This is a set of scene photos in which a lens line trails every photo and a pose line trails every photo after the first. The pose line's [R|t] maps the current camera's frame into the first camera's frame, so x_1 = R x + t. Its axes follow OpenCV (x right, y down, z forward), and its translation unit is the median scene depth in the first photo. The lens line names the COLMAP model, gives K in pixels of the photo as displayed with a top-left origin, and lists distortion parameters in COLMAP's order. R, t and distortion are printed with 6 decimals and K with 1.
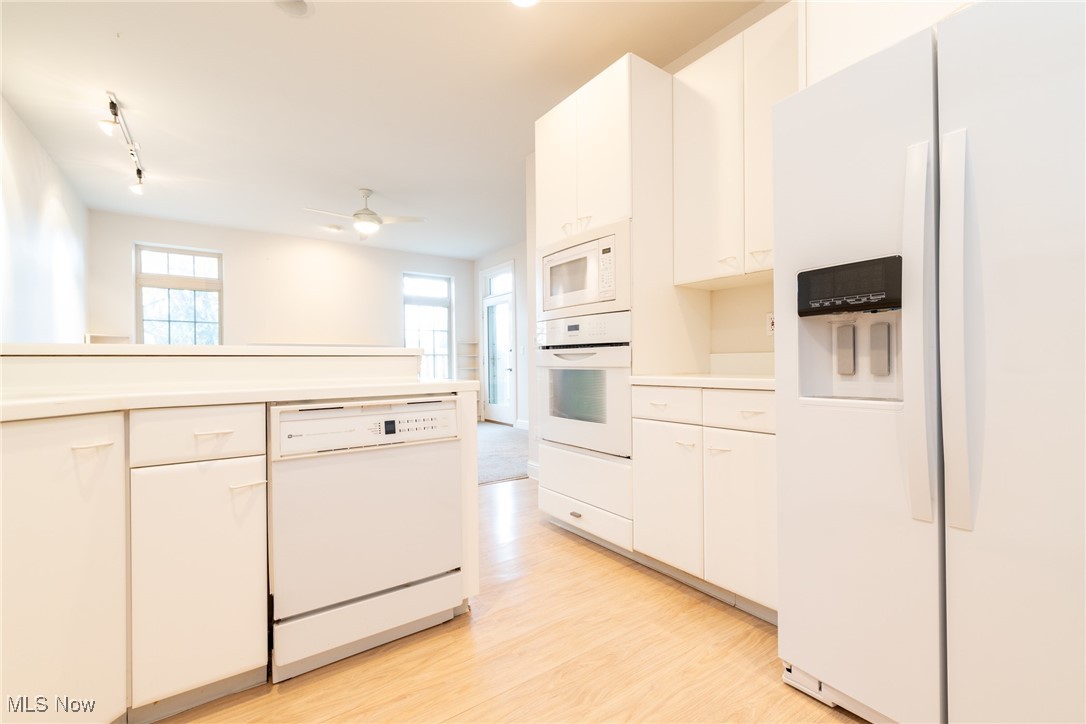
lens RADIAL K [[461.8, 0, 539.5], [0, 461.8, 364.3], [0, 0, 1]] dist [0.002557, -0.000243]
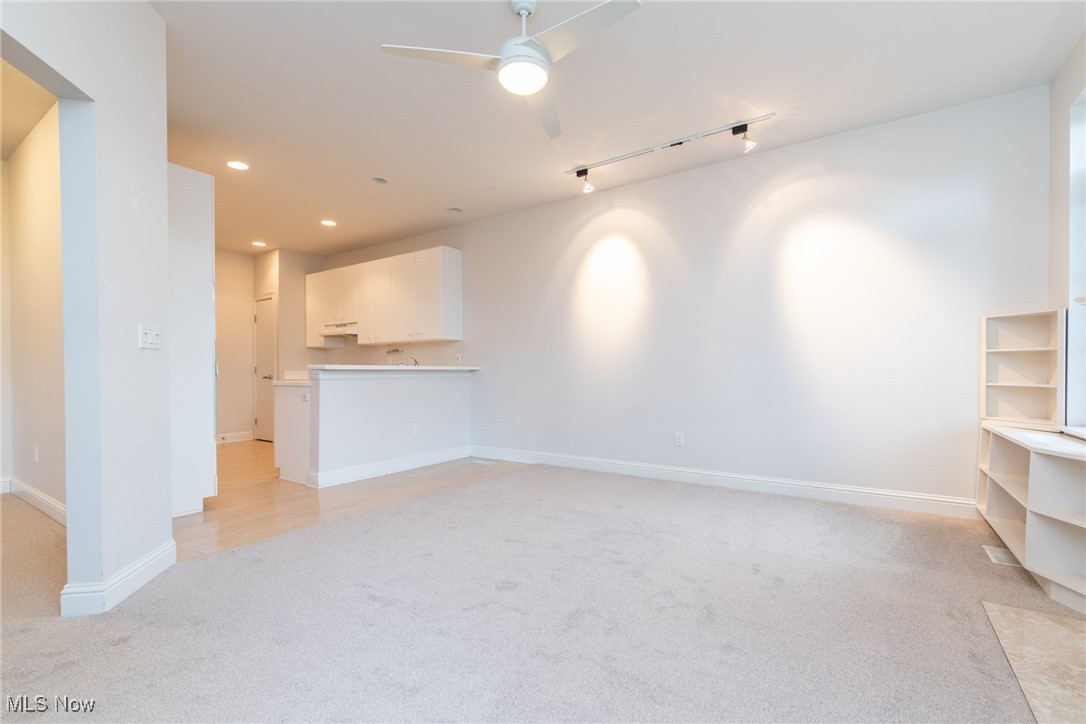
lens RADIAL K [[481.5, 0, 537.5], [0, 481.5, 376.7], [0, 0, 1]] dist [-0.001332, -0.000092]
pose [[-0.939820, 0.018167, -0.341187, -0.242552], [0.013320, 0.999774, 0.016543, -0.005245], [0.341410, 0.011002, -0.939850, 1.602625]]
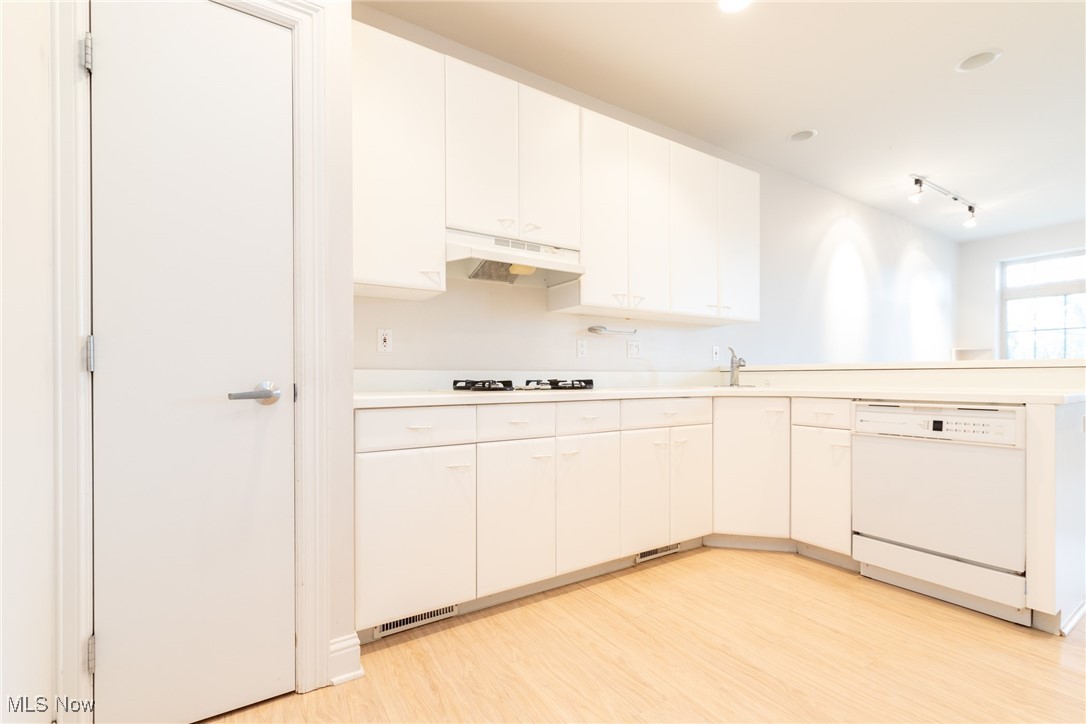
lens RADIAL K [[477.8, 0, 543.4], [0, 477.8, 379.2], [0, 0, 1]] dist [-0.001348, -0.000352]
pose [[-0.050649, 0.014280, -0.998614, 0.372434], [-0.001310, 0.999896, 0.014365, -0.003183], [0.998716, 0.002036, -0.050625, -0.006011]]
